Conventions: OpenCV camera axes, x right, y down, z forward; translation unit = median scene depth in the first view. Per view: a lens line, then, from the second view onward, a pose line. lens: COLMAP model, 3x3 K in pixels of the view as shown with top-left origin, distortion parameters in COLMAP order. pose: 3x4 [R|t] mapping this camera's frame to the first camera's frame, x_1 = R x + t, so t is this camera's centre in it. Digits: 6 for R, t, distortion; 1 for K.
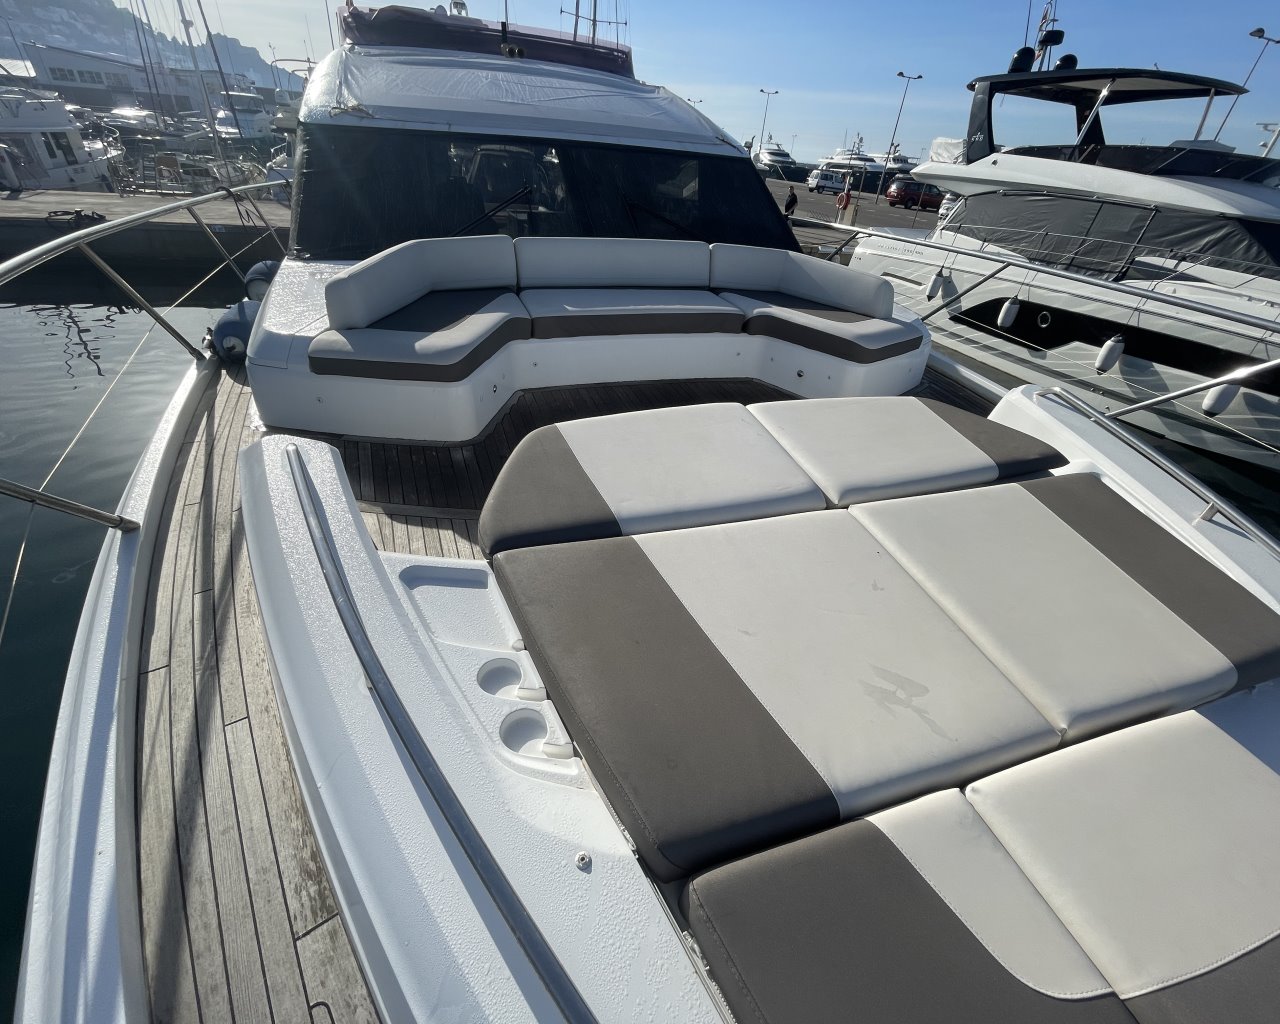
lens RADIAL K [[540.2, 0, 639.0], [0, 540.2, 519.6], [0, 0, 1]] dist [0.002135, -0.003560]
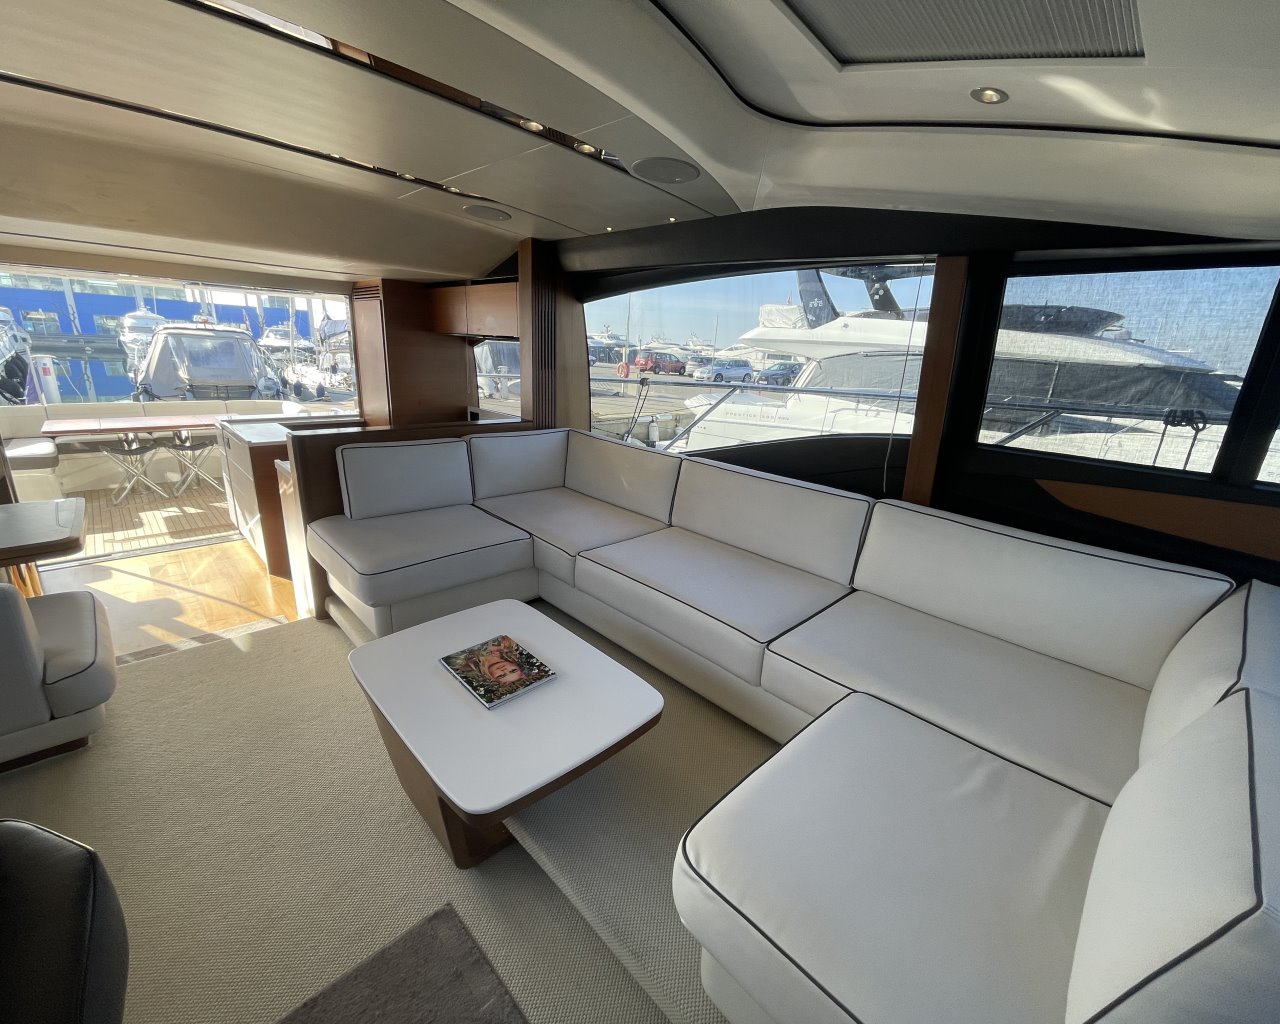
lens RADIAL K [[547.8, 0, 640.5], [0, 547.8, 518.7], [0, 0, 1]] dist [-0.001838, 0.000363]
pose [[0.903081, -0.147127, 0.403482, -0.109776], [0.249888, 0.944093, -0.215045, -0.289814], [-0.349285, 0.295028, 0.889358, 0.471166]]
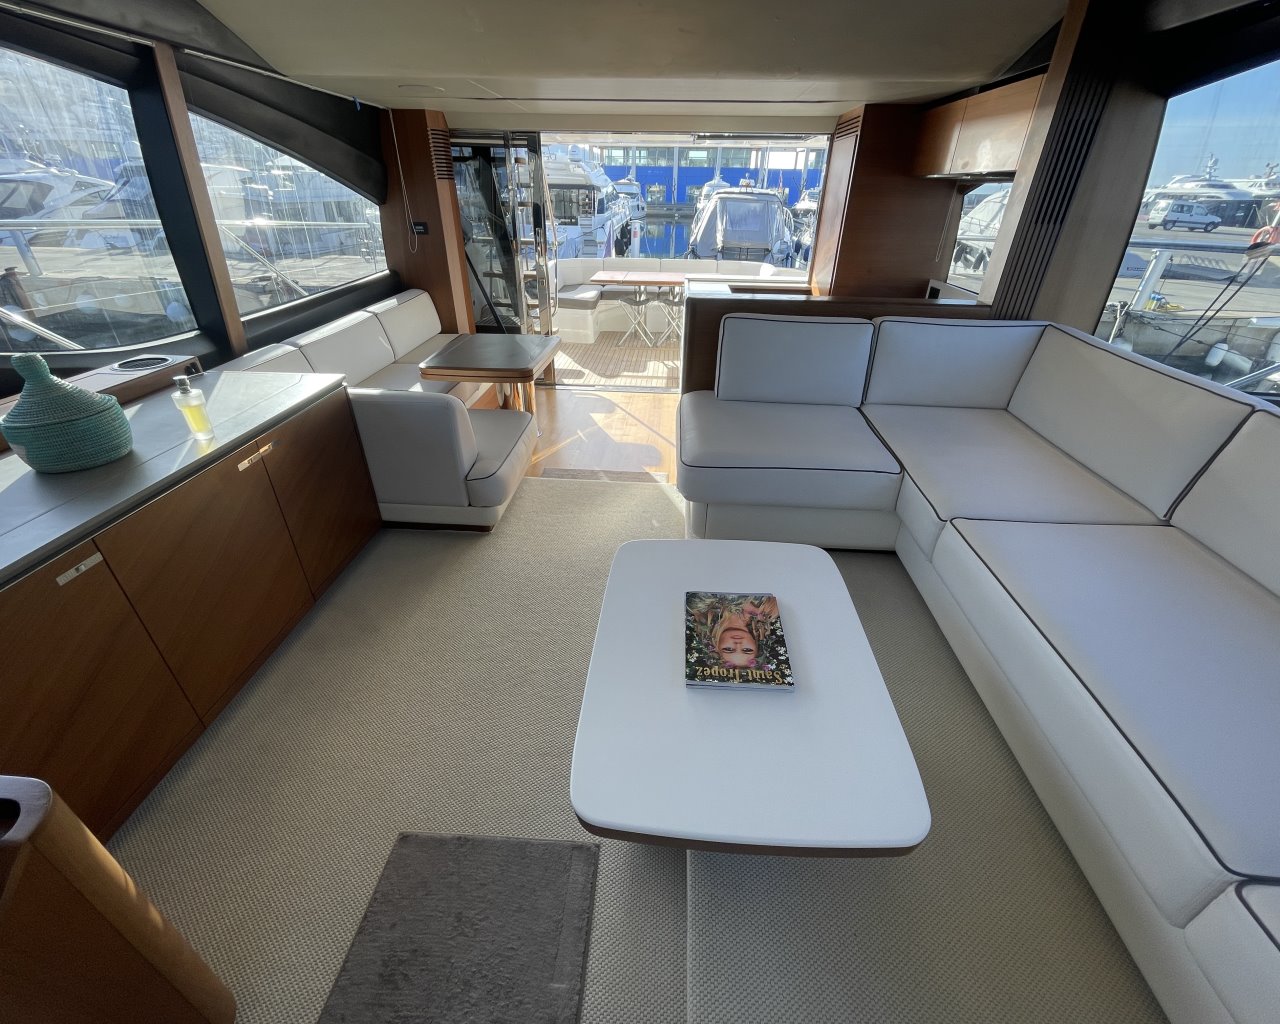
lens RADIAL K [[552.6, 0, 642.1], [0, 552.6, 516.0], [0, 0, 1]] dist [-0.013253, 0.007090]
pose [[0.925286, 0.146922, -0.349658, -0.067633], [-0.174259, 0.983536, -0.047863, -0.311159], [0.336869, 0.105218, 0.935654, 0.518276]]
